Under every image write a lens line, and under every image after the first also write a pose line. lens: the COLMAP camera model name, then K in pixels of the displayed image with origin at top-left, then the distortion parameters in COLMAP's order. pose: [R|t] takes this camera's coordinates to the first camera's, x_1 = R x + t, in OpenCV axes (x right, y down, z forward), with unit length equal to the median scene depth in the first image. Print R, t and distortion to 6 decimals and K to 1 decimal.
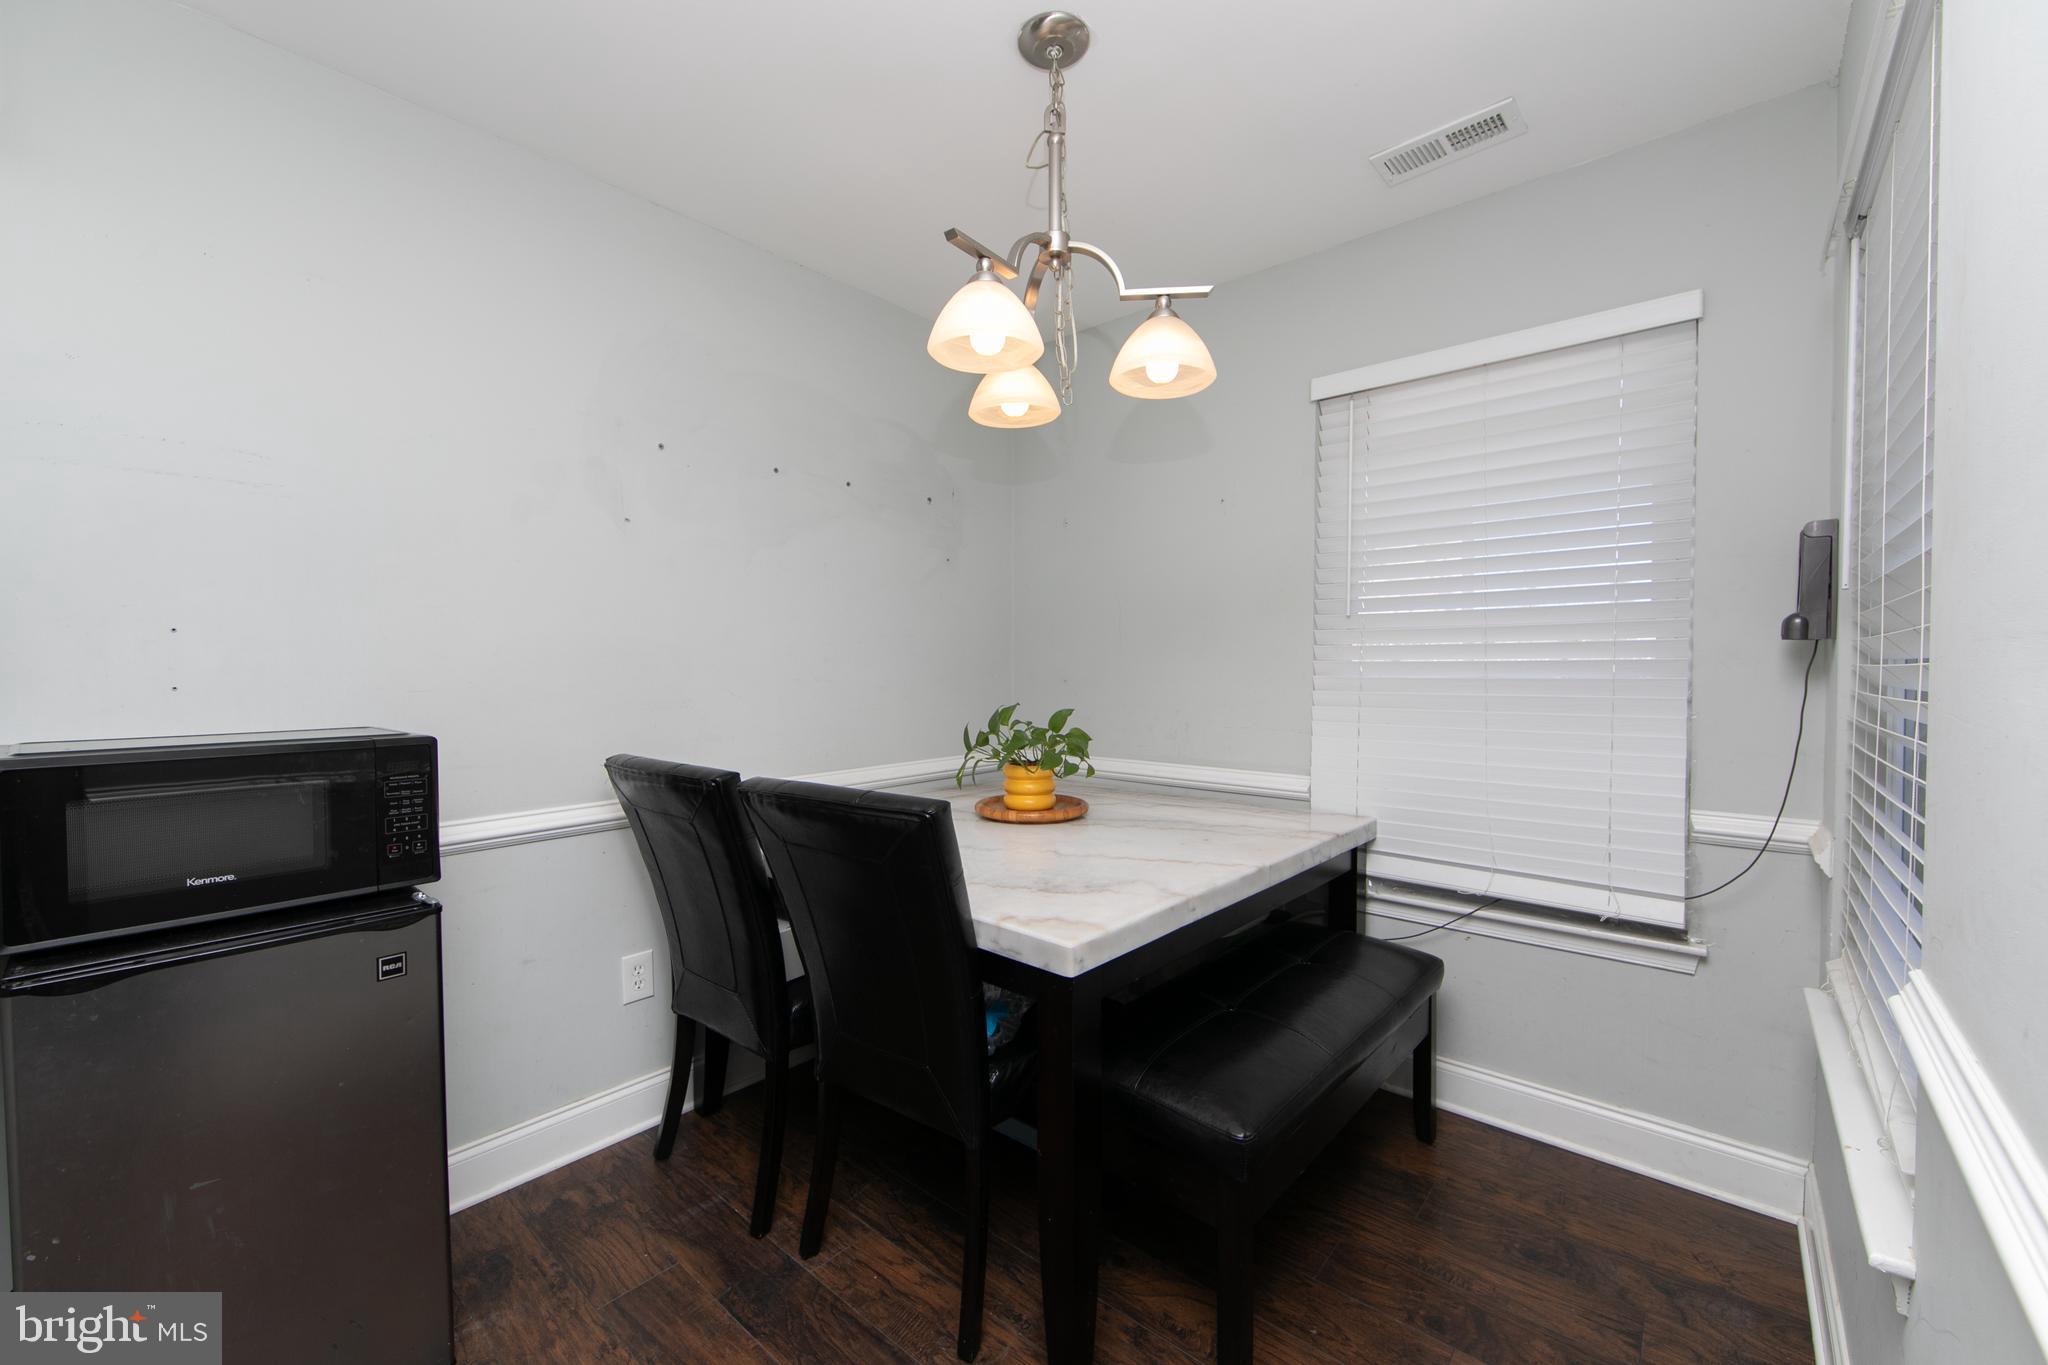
lens RADIAL K [[792.8, 0, 1023.4], [0, 792.8, 689.1], [0, 0, 1]] dist [-0.002150, -0.000049]
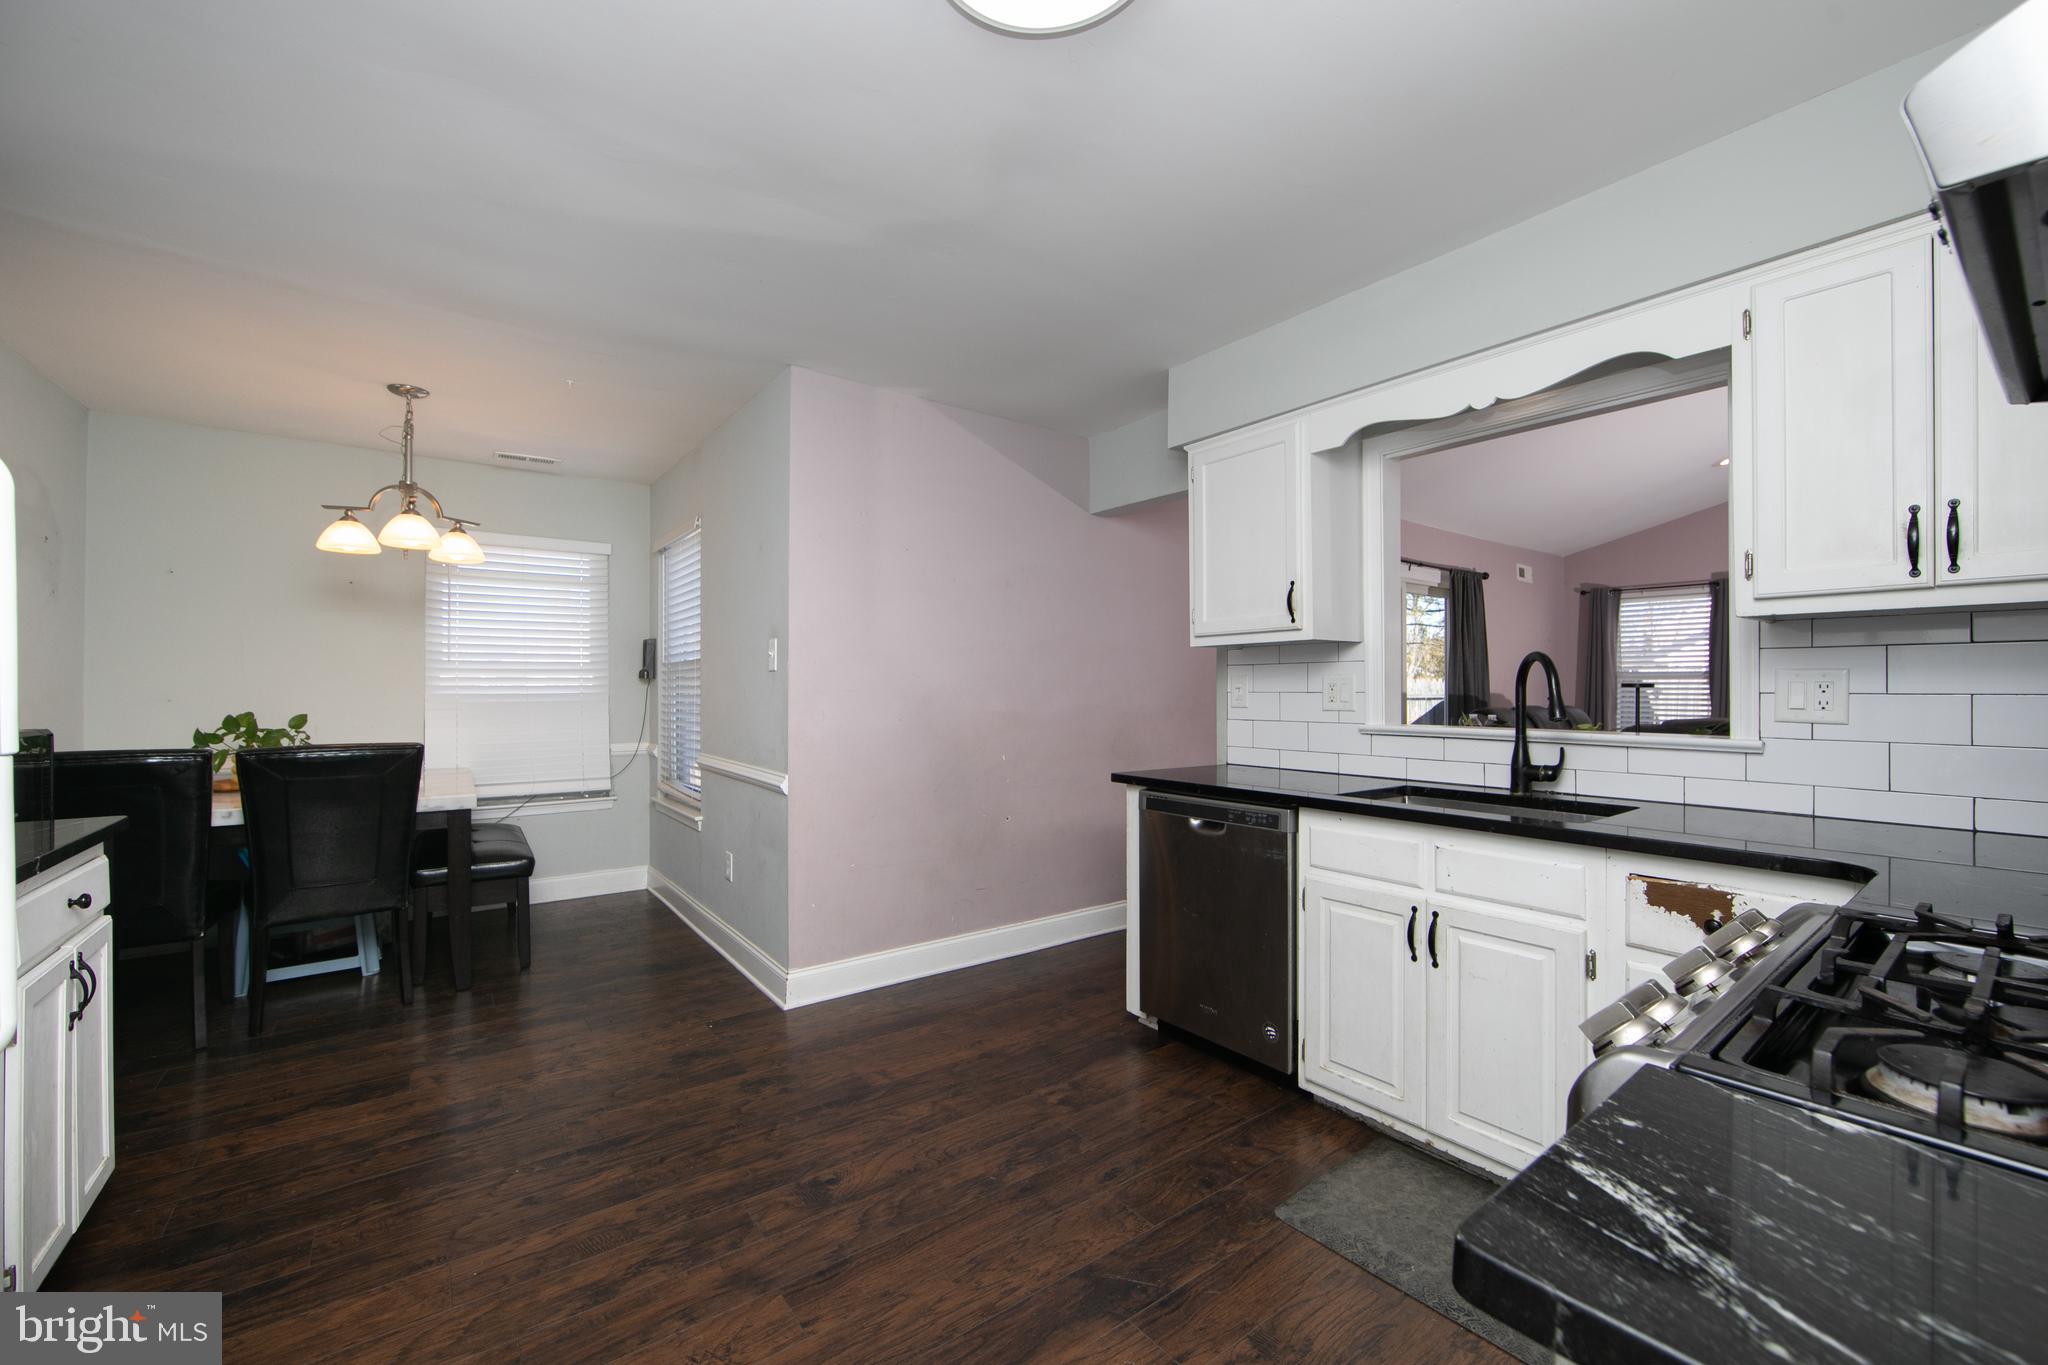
lens RADIAL K [[817.7, 0, 1030.5], [0, 817.7, 683.1], [0, 0, 1]] dist [-0.004828, 0.000039]
pose [[0.197152, 0.011465, 0.980306, -1.271669], [0.028058, 0.999456, -0.017332, 0.036074], [-0.979971, 0.030922, 0.196723, -0.750018]]
